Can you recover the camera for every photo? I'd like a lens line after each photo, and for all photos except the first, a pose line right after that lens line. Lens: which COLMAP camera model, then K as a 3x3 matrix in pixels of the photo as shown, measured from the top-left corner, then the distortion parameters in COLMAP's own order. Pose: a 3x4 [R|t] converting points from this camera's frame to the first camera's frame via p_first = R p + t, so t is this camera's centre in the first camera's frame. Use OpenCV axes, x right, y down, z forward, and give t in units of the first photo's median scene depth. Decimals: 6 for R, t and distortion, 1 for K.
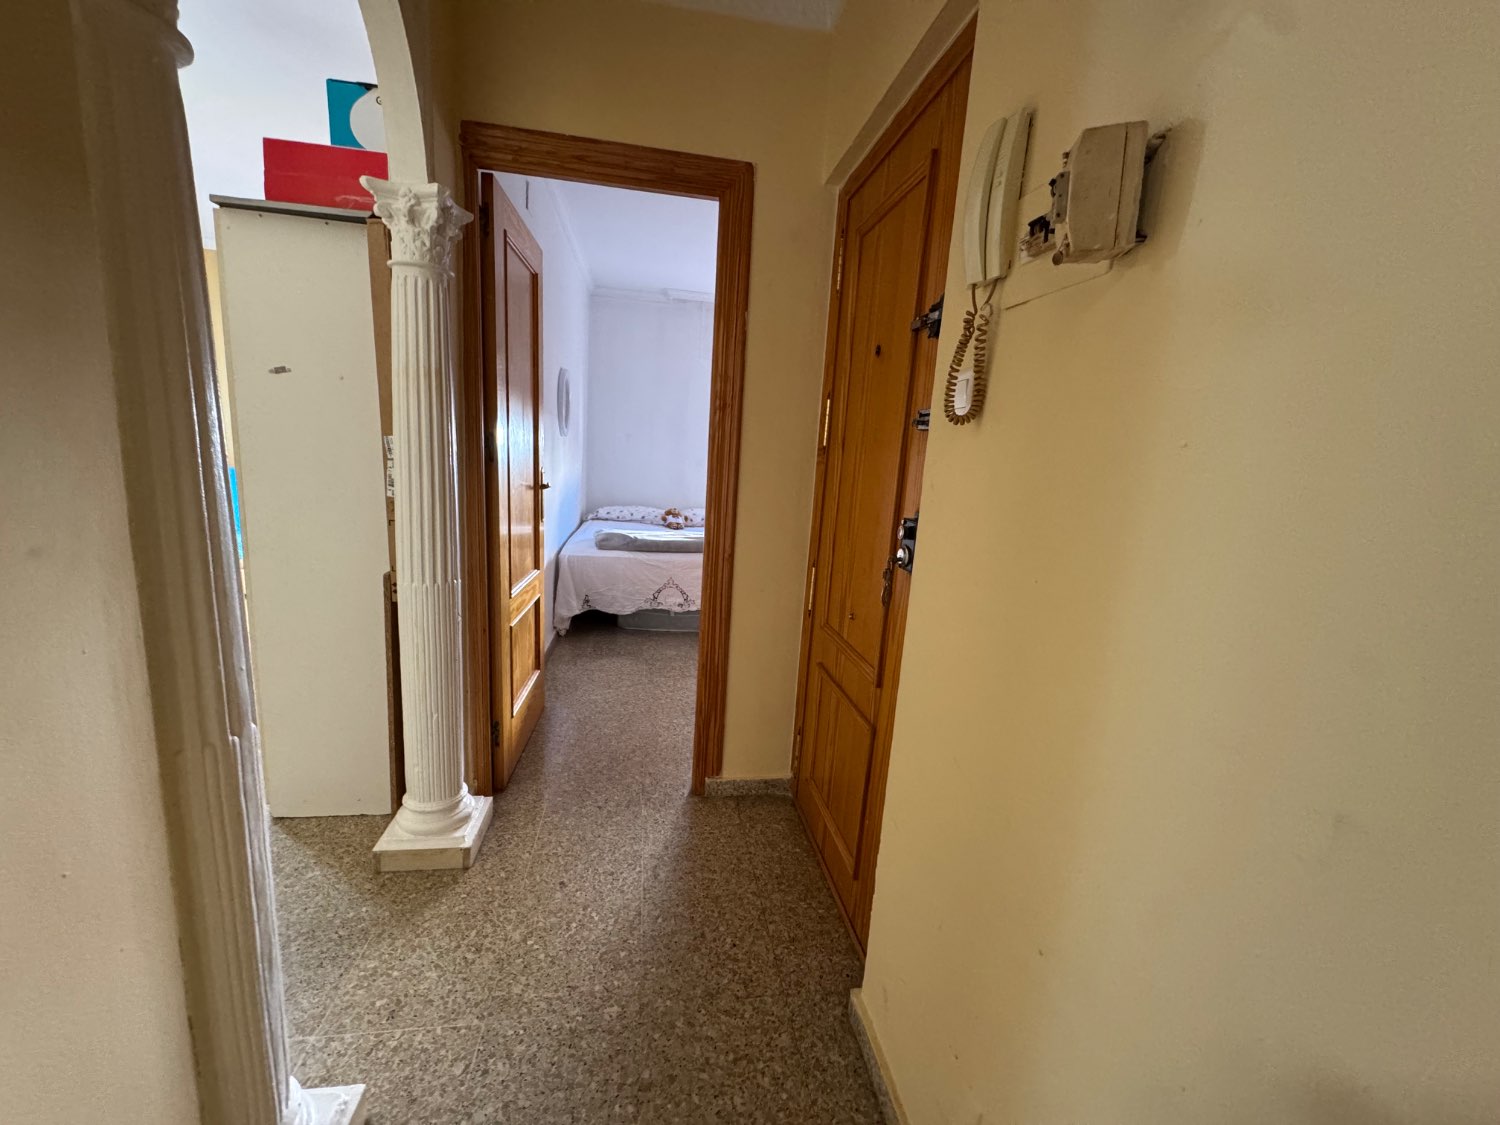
lens RADIAL K [[597.9, 0, 744.7], [0, 597.9, 561.1], [0, 0, 1]] dist [-0.003836, 0.000414]
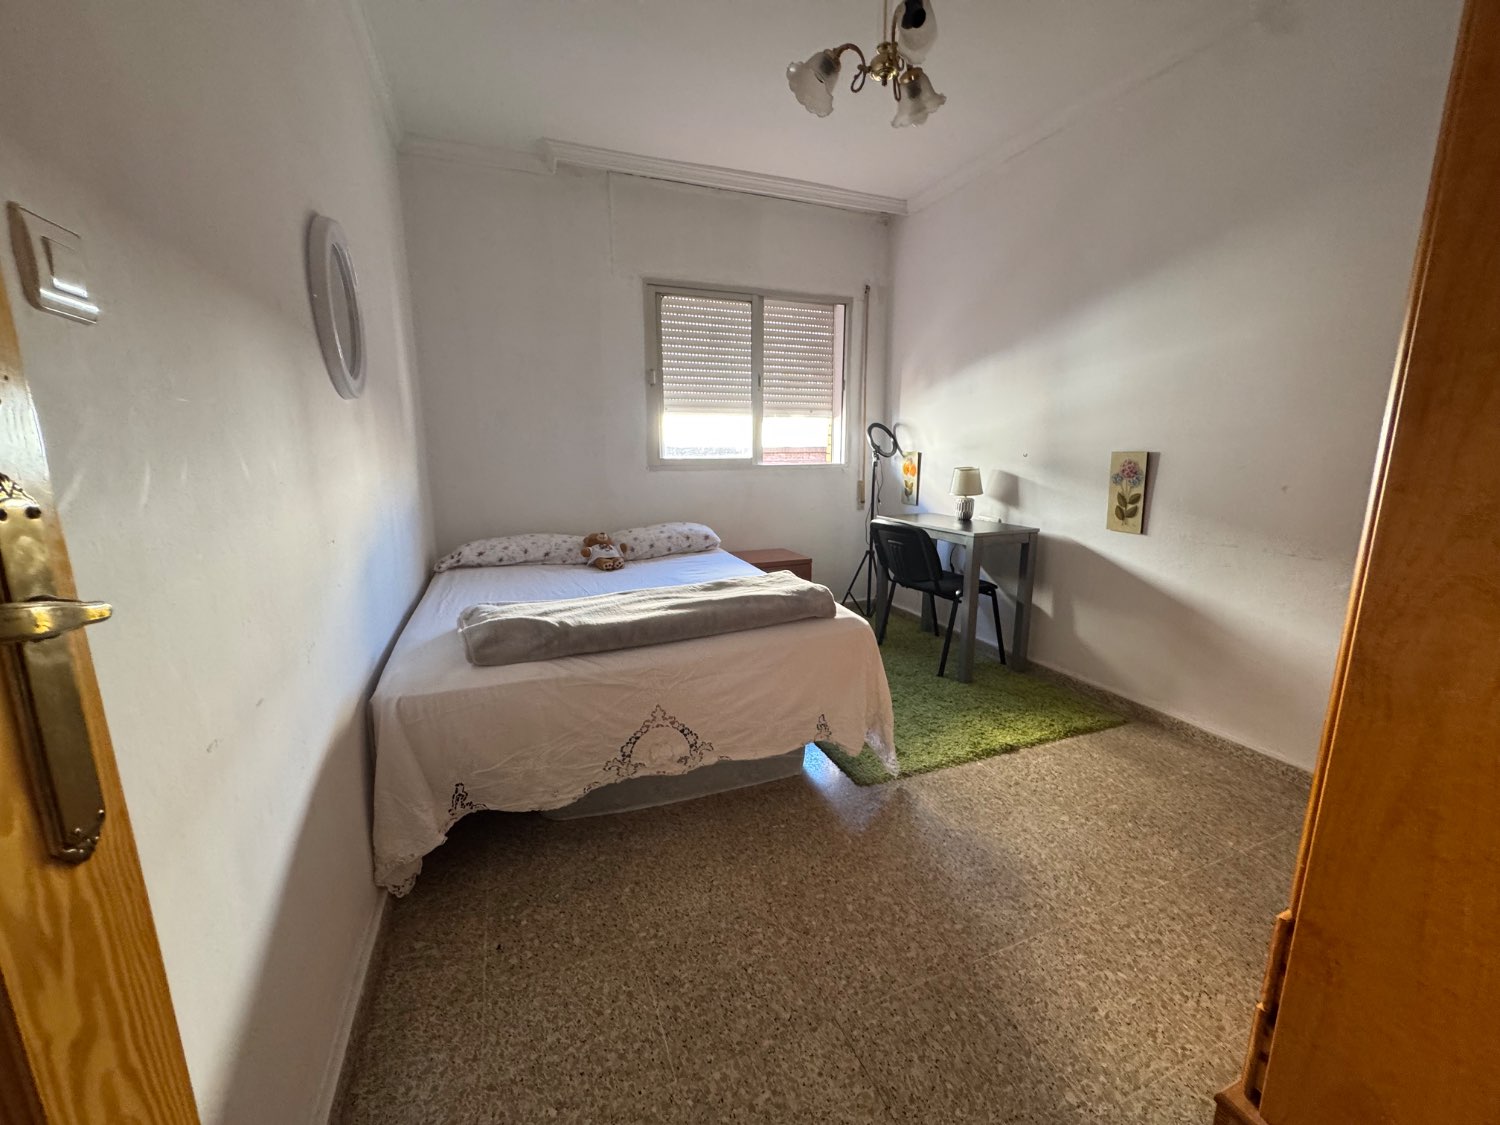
lens RADIAL K [[597.9, 0, 754.2], [0, 597.9, 562.6], [0, 0, 1]] dist [-0.003836, 0.000414]
pose [[0.971205, -0.107636, 0.212545, -0.135723], [0.103722, 0.994168, 0.029510, -0.082806], [-0.214482, -0.006615, 0.976706, 0.546657]]
